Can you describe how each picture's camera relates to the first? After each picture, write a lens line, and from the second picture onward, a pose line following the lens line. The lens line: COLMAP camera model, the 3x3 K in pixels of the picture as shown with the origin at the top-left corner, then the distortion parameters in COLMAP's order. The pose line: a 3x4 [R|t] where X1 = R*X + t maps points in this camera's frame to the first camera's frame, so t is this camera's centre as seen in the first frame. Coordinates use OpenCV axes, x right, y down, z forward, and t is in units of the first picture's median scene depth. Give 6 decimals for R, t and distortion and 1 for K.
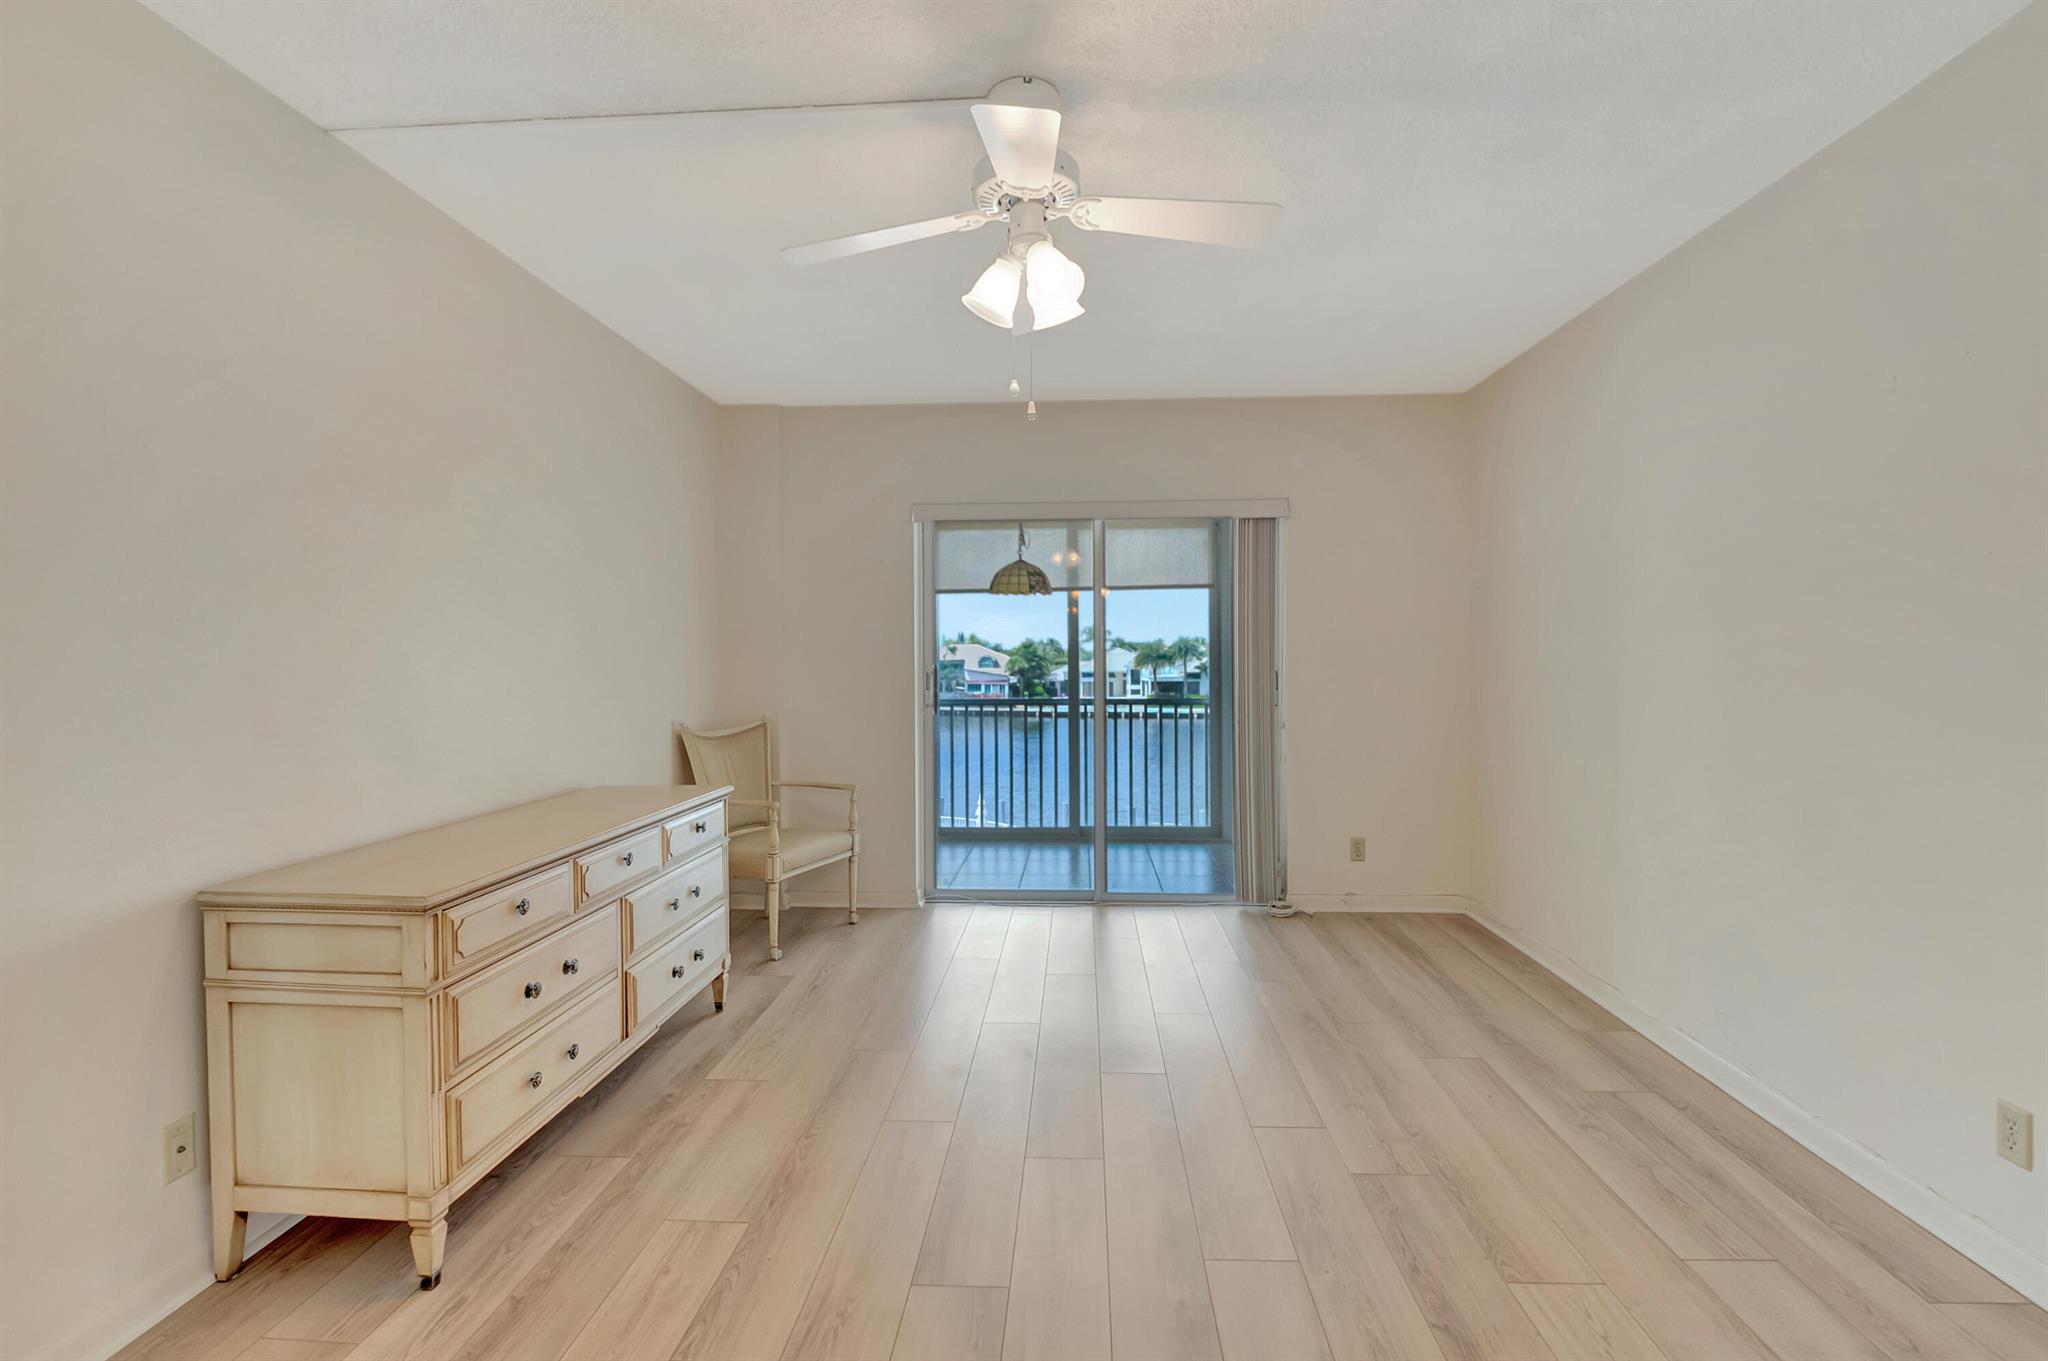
lens RADIAL K [[920.1, 0, 1034.7], [0, 920.1, 675.9], [0, 0, 1]] dist [-0.003206, -0.008641]
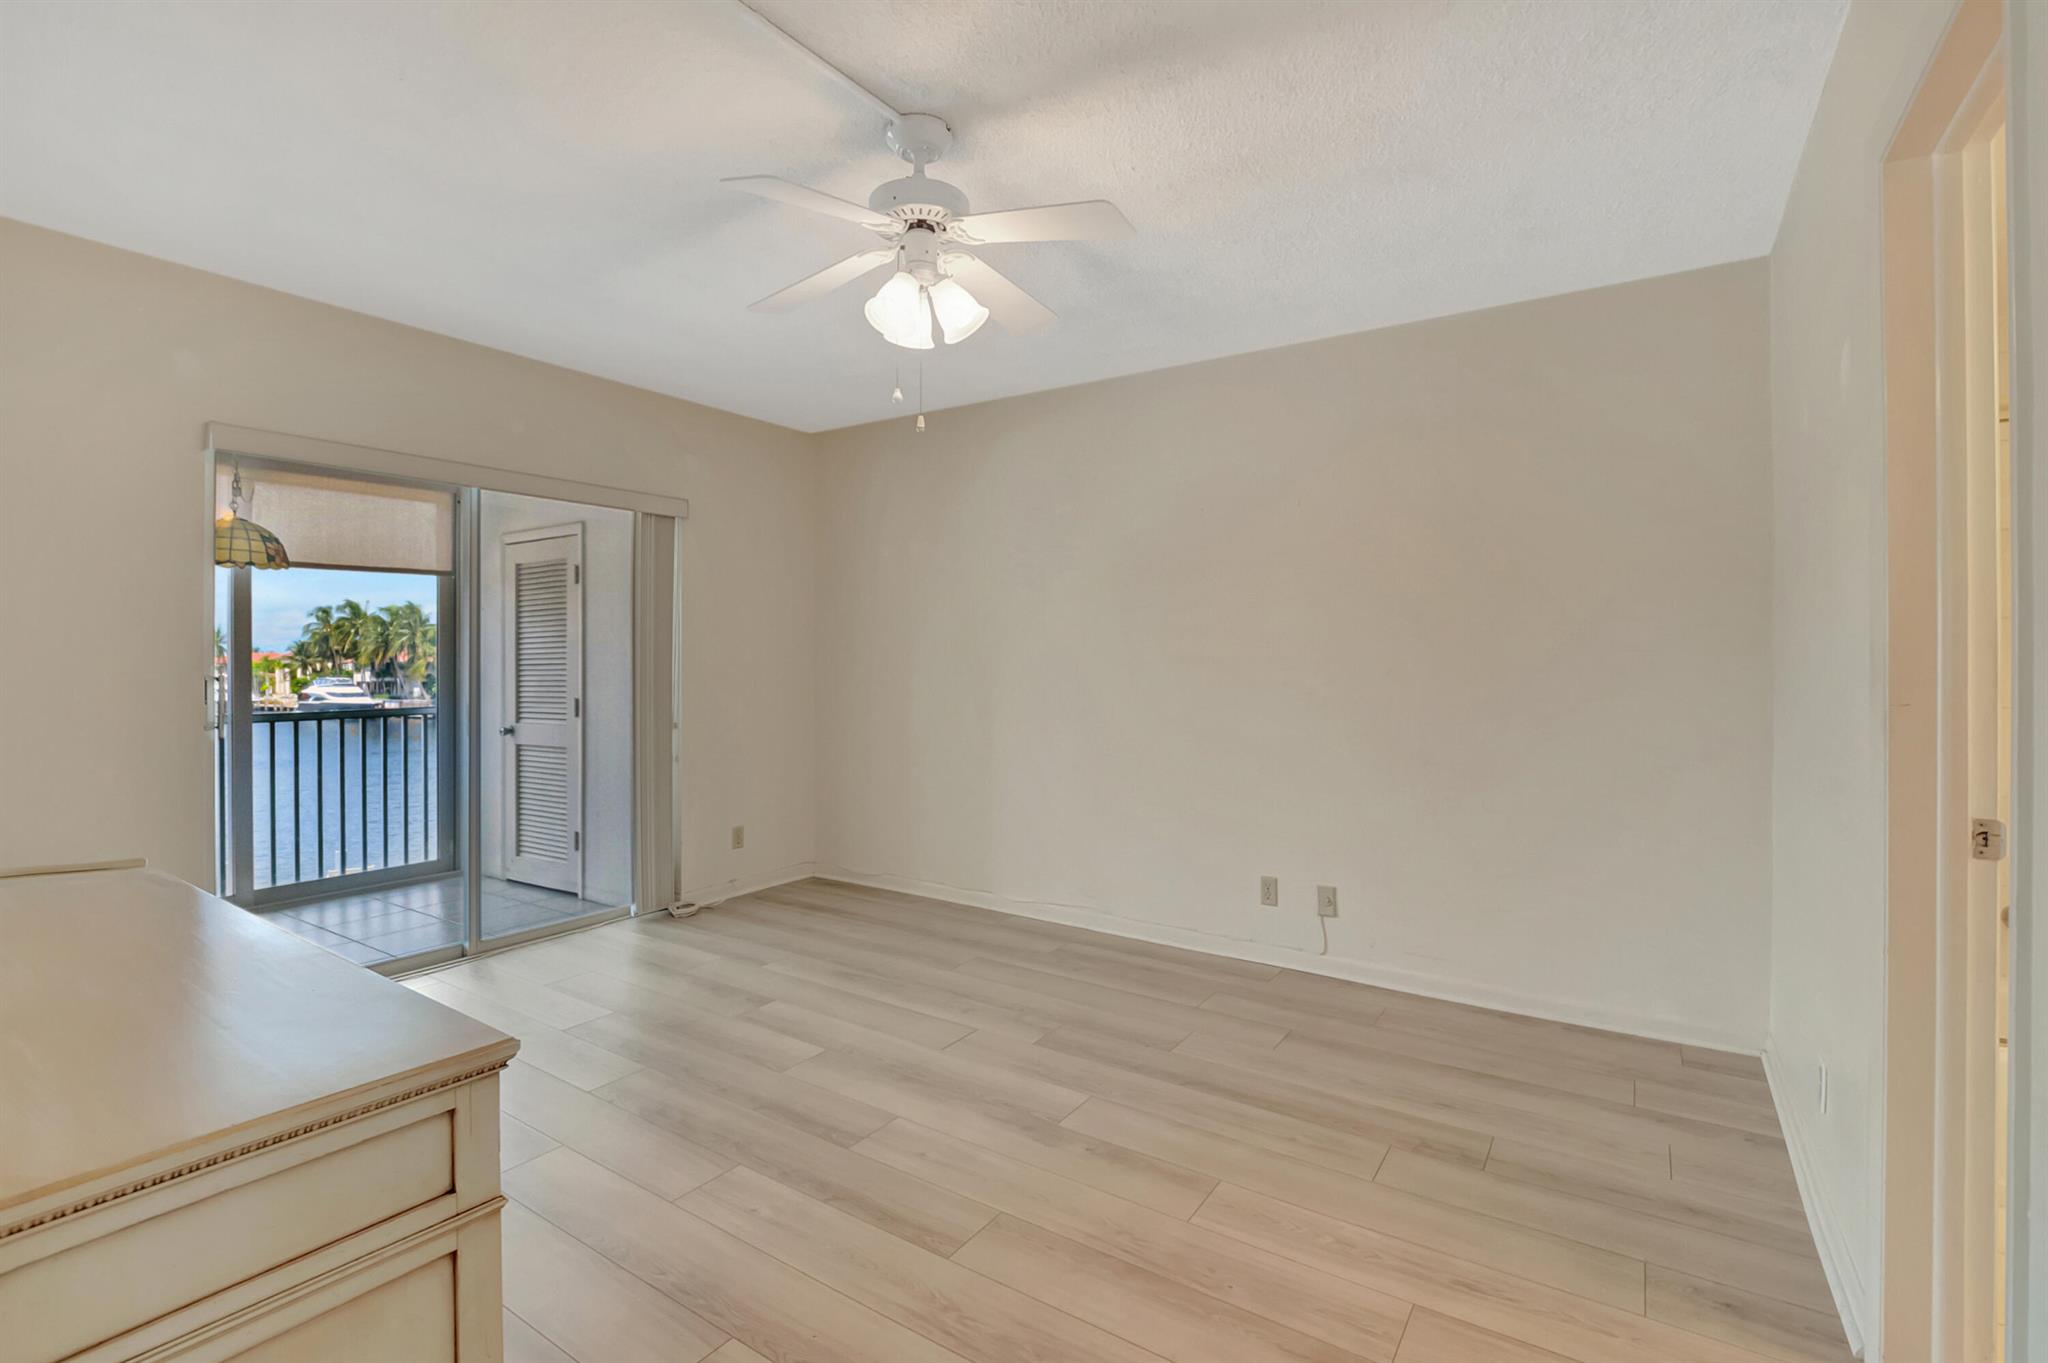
lens RADIAL K [[920.1, 0, 1029.6], [0, 920.1, 679.1], [0, 0, 1]] dist [-0.003206, -0.008641]
pose [[0.512454, -0.012396, 0.858625, -0.633963], [0.013588, 0.999888, 0.006326, 0.003534], [-0.858607, 0.008425, 0.512565, 0.250936]]
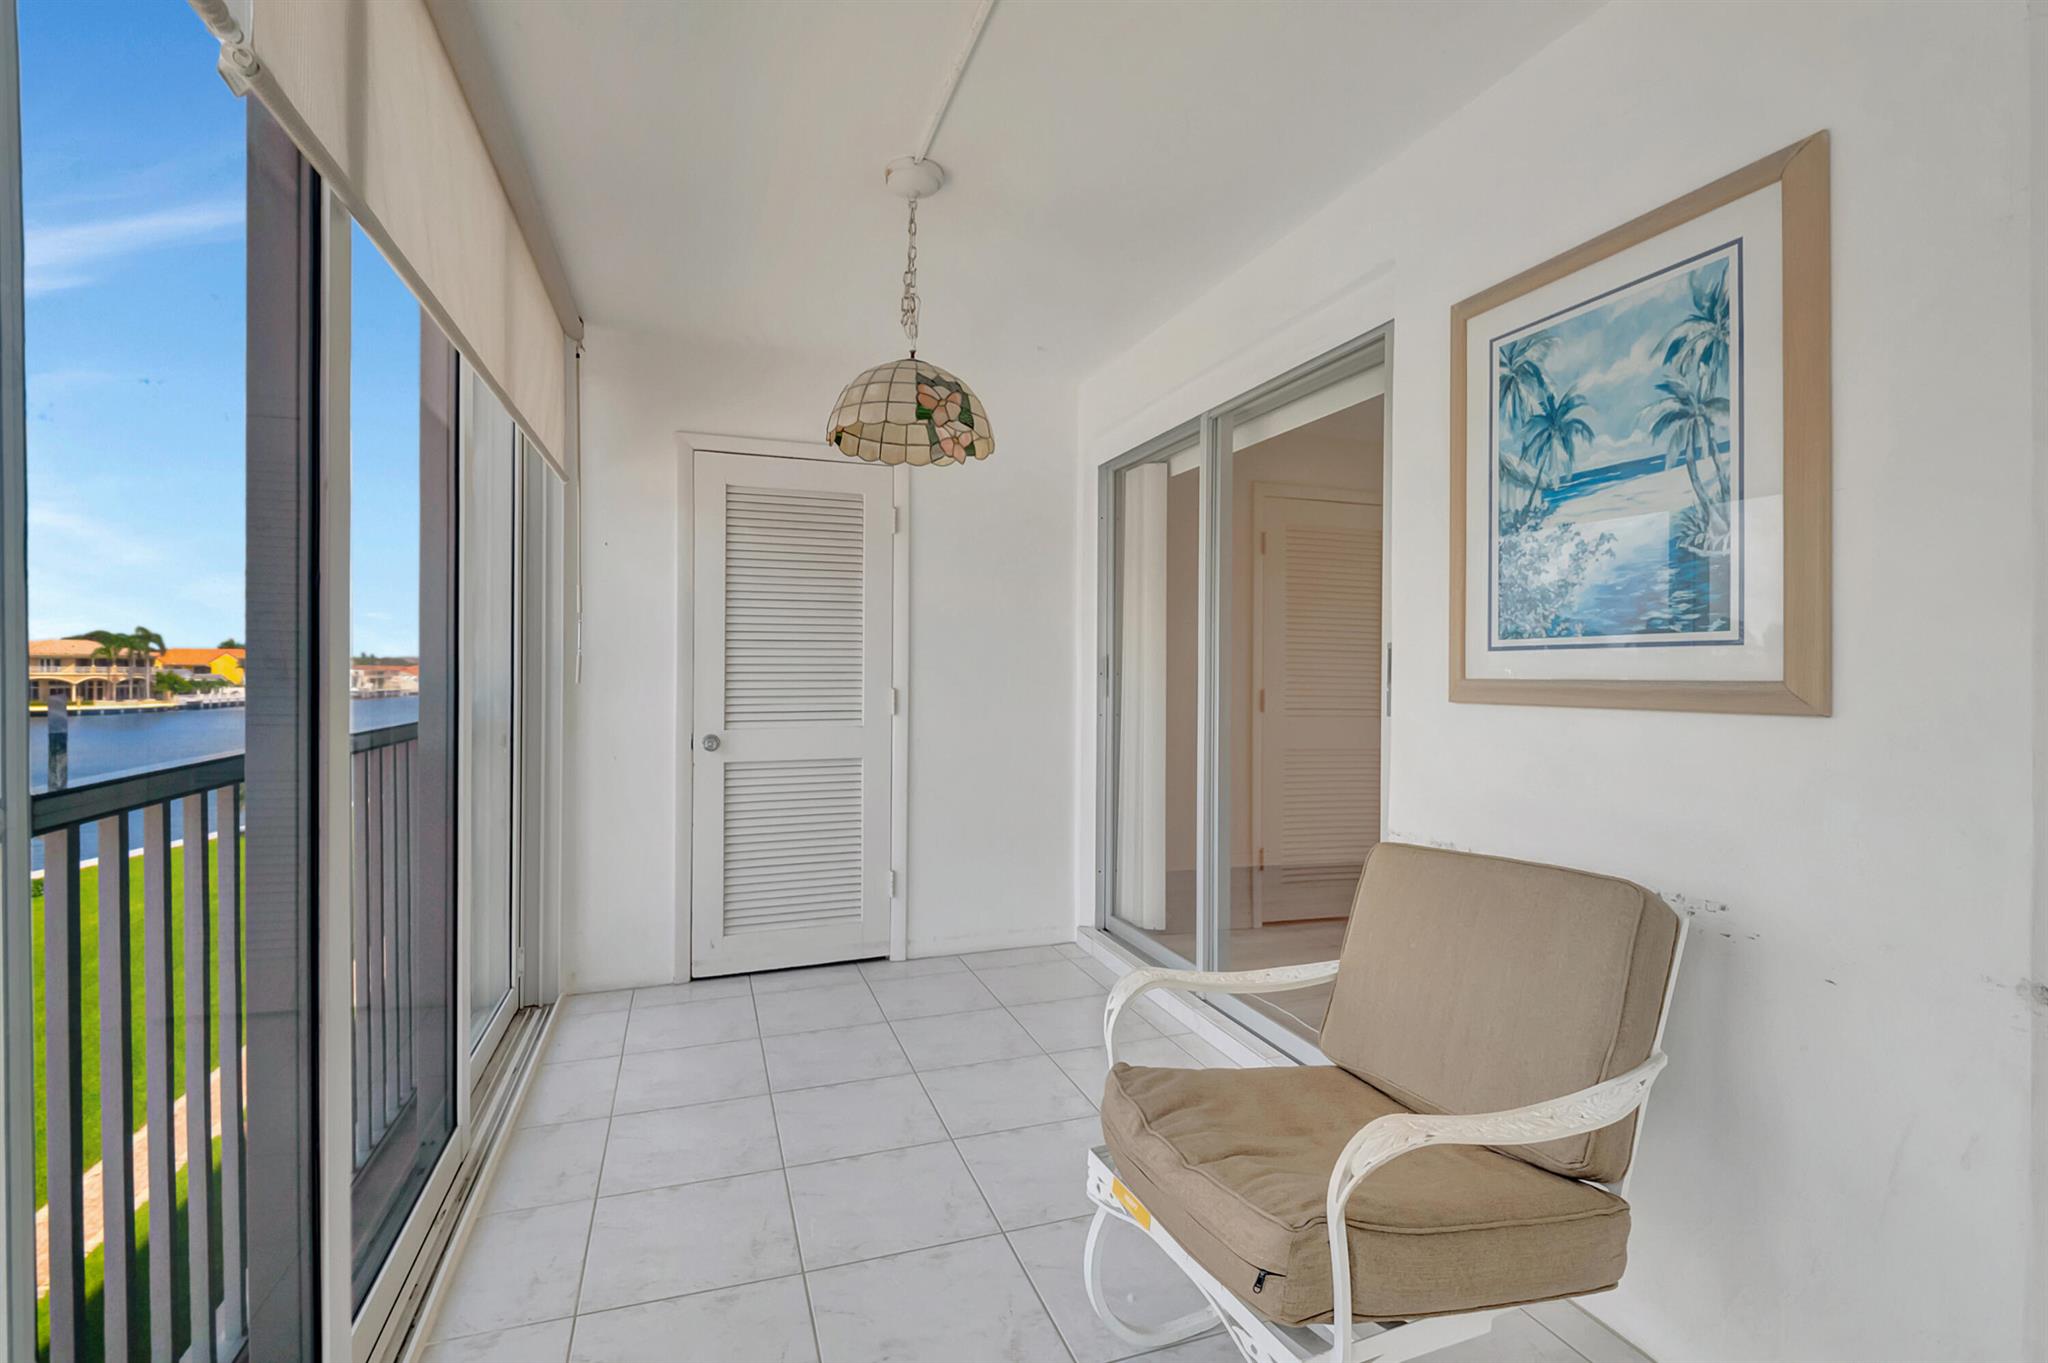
lens RADIAL K [[920.1, 0, 1021.9], [0, 920.1, 684.3], [0, 0, 1]] dist [-0.003206, -0.008641]
pose [[-0.366955, -0.003559, 0.930232, -0.845145], [0.011581, 0.999898, 0.008395, 0.026222], [-0.930167, 0.013854, -0.366876, 2.285918]]
